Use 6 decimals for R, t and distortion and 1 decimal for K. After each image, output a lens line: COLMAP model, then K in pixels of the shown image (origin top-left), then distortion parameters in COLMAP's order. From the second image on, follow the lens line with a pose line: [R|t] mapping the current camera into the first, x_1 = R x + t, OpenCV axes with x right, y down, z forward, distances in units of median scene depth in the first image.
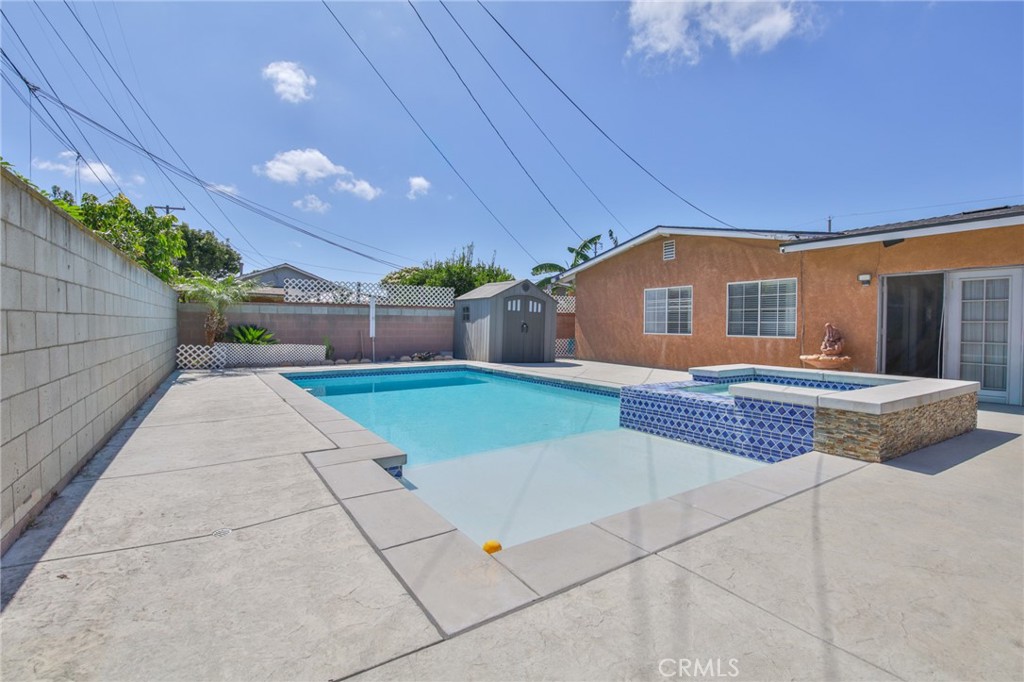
lens RADIAL K [[467.6, 0, 513.3], [0, 467.6, 337.0], [0, 0, 1]] dist [-0.002450, -0.000107]
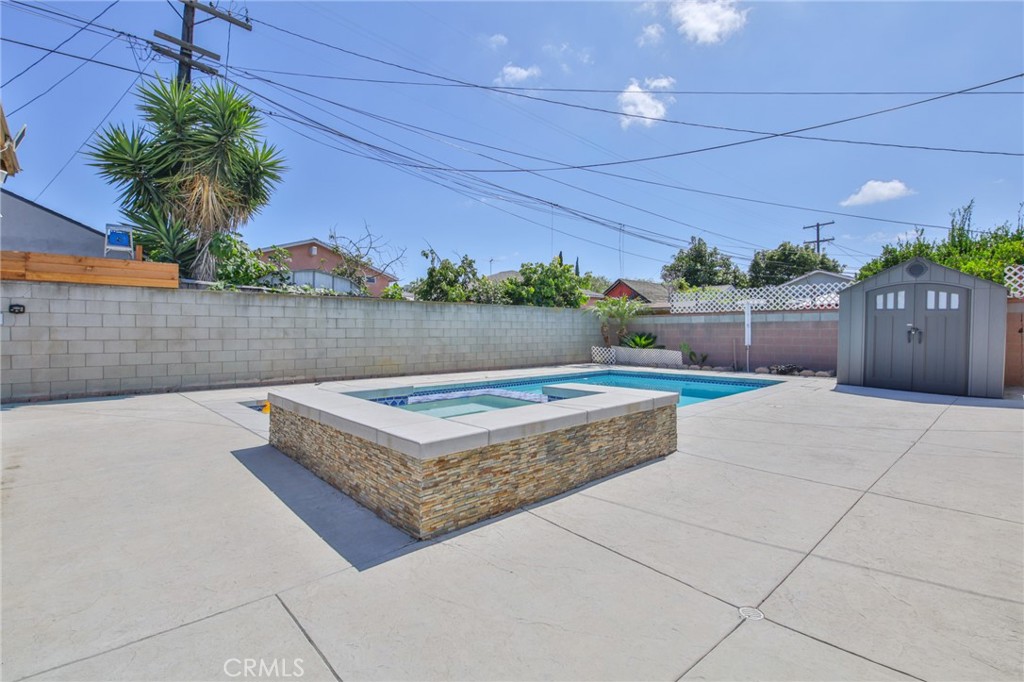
lens RADIAL K [[467.6, 0, 514.2], [0, 467.6, 338.0], [0, 0, 1]] dist [-0.002450, -0.000107]
pose [[0.175855, 0.005077, -0.984403, 0.794469], [-0.022592, 0.999744, 0.001120, -0.007578], [0.984157, 0.022043, 0.175925, 0.543464]]
